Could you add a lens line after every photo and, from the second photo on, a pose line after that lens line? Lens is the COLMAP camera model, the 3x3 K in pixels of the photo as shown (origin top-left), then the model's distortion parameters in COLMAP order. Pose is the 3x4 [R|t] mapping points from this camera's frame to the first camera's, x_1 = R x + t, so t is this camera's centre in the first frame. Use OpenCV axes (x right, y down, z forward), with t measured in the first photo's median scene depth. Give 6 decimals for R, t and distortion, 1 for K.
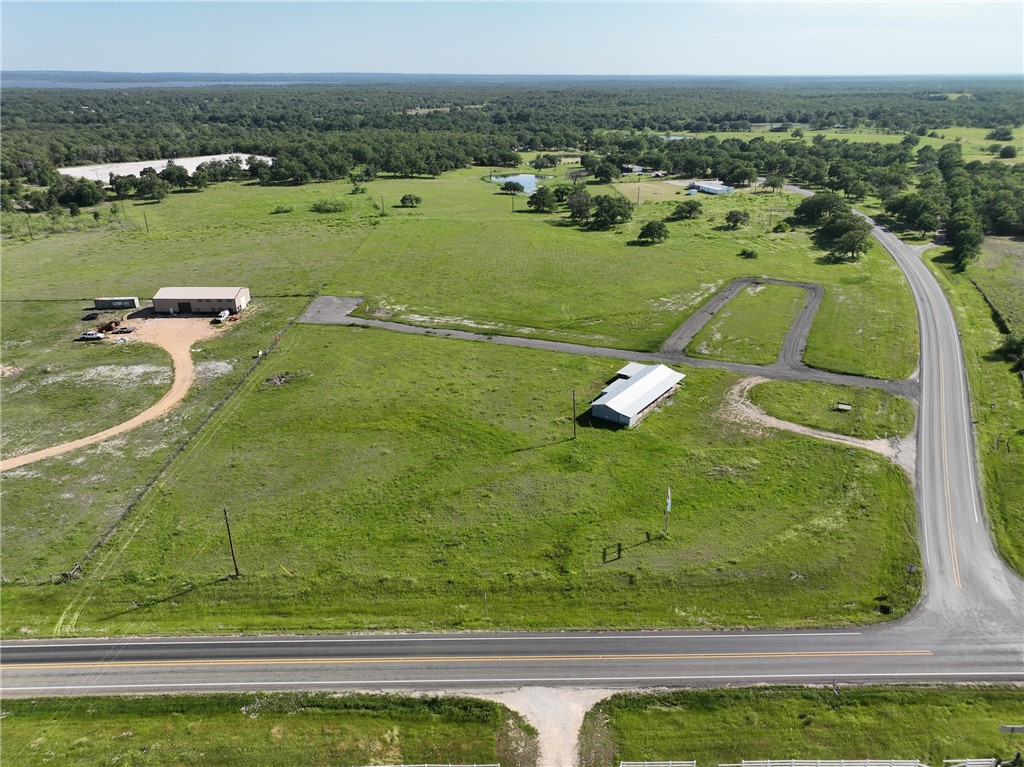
lens RADIAL K [[720.9, 0, 512.8], [0, 720.9, 384.3], [0, 0, 1]] dist [-0.006723, 0.026898]
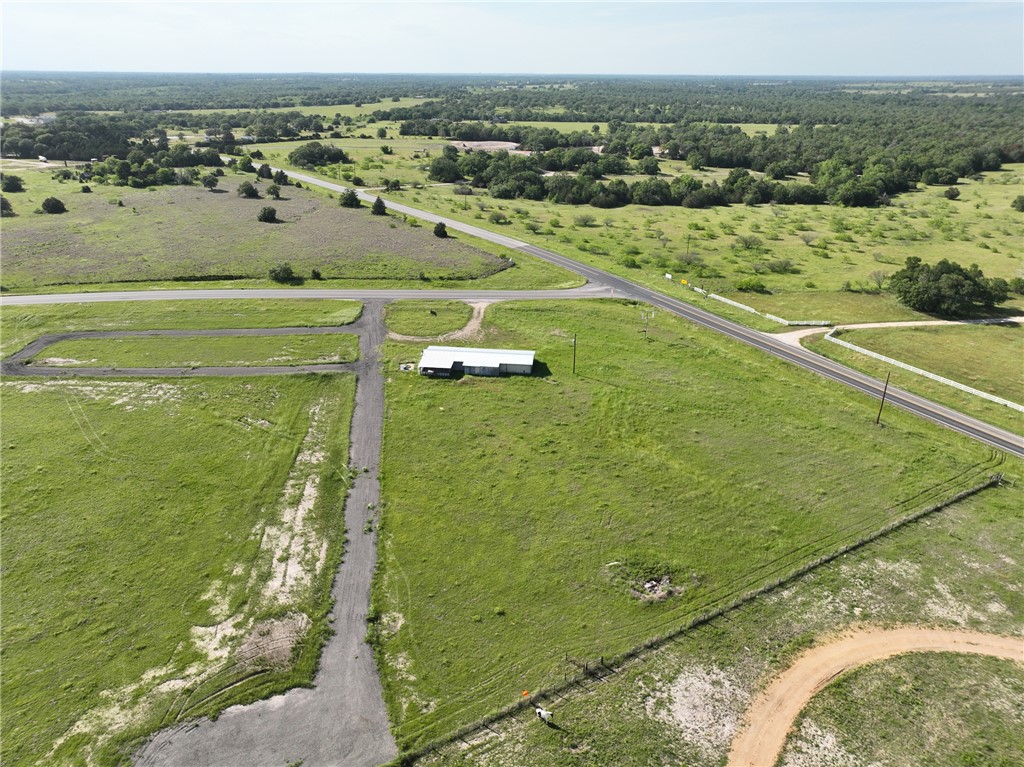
lens RADIAL K [[720.9, 0, 512.8], [0, 720.9, 384.3], [0, 0, 1]] dist [-0.006723, 0.026898]
pose [[-0.507456, -0.345368, 0.789436, -0.759398], [0.336885, 0.763722, 0.550670, -0.564417], [-0.793093, 0.545390, -0.271206, 1.301762]]
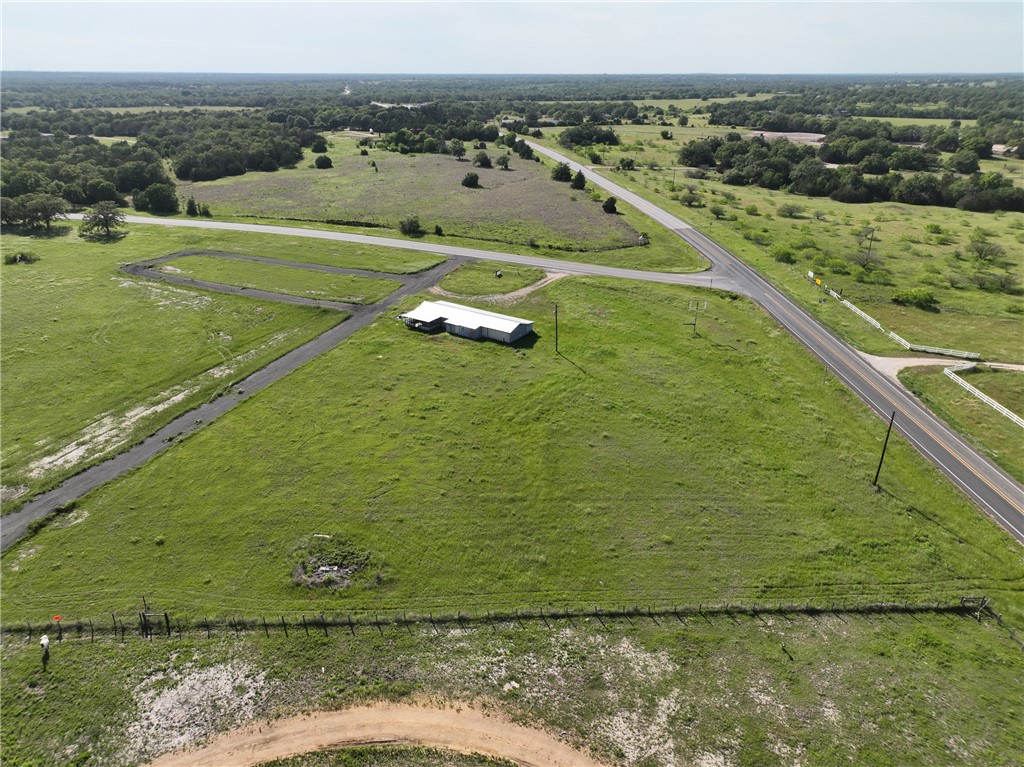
lens RADIAL K [[720.9, 0, 512.8], [0, 720.9, 384.3], [0, 0, 1]] dist [-0.006723, 0.026898]
pose [[-0.034283, -0.398324, 0.916604, -0.818301], [0.393566, 0.837655, 0.378735, -0.281950], [-0.918657, 0.373728, 0.128049, 0.861887]]
